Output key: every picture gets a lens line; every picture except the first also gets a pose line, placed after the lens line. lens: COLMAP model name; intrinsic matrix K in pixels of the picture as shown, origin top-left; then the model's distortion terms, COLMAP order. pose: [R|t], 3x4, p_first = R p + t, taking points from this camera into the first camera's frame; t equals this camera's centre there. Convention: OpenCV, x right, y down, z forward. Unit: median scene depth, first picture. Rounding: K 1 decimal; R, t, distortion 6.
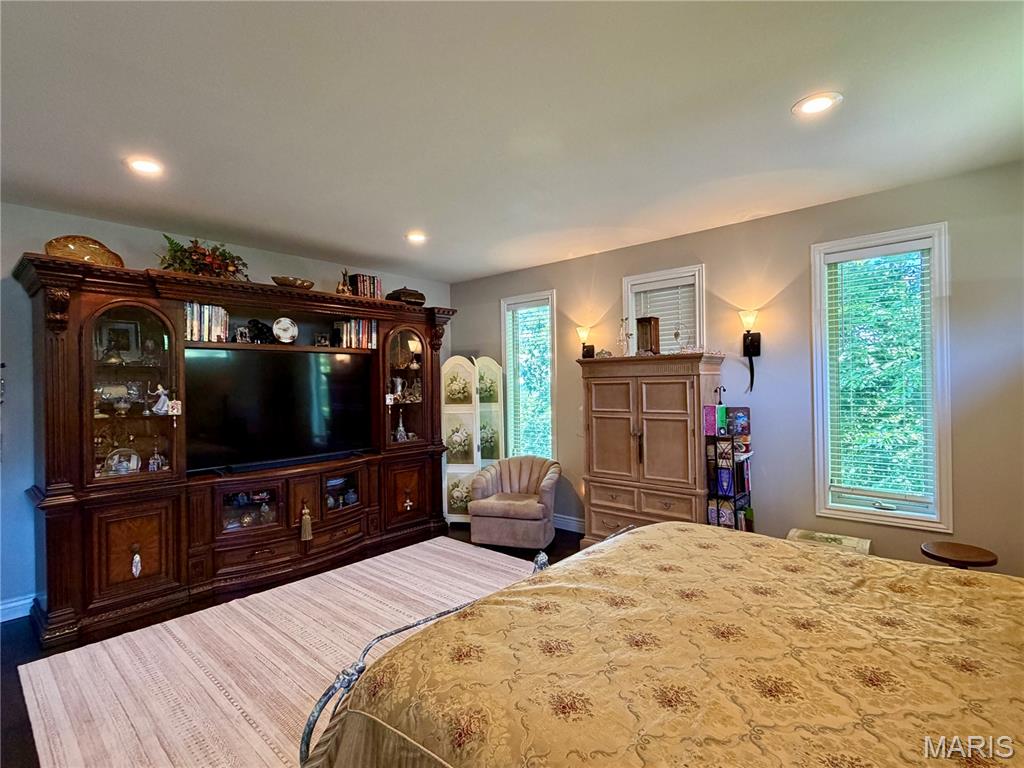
lens RADIAL K [[501.8, 0, 511.4], [0, 501.8, 383.1], [0, 0, 1]] dist [0.001145, -0.000486]
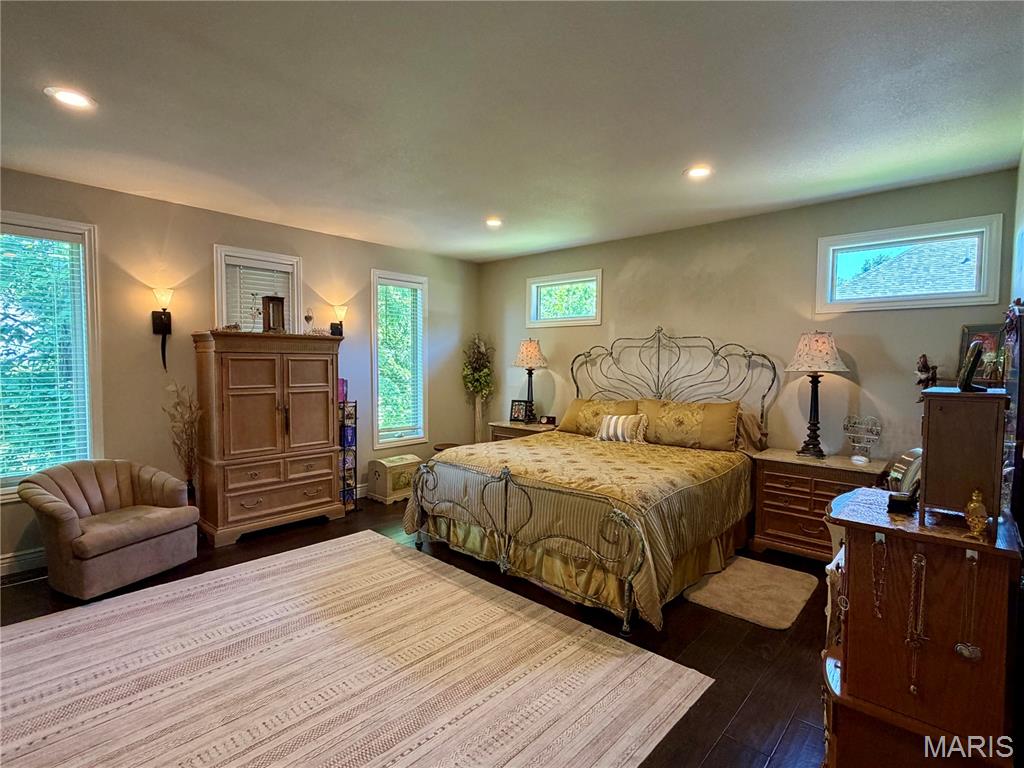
lens RADIAL K [[501.8, 0, 511.5], [0, 501.8, 386.1], [0, 0, 1]] dist [0.001145, -0.000486]
pose [[0.021658, -0.031098, 0.999282, -0.787816], [-0.009316, 0.999466, 0.031306, 0.017957], [-0.999722, -0.009988, 0.021357, 0.494847]]
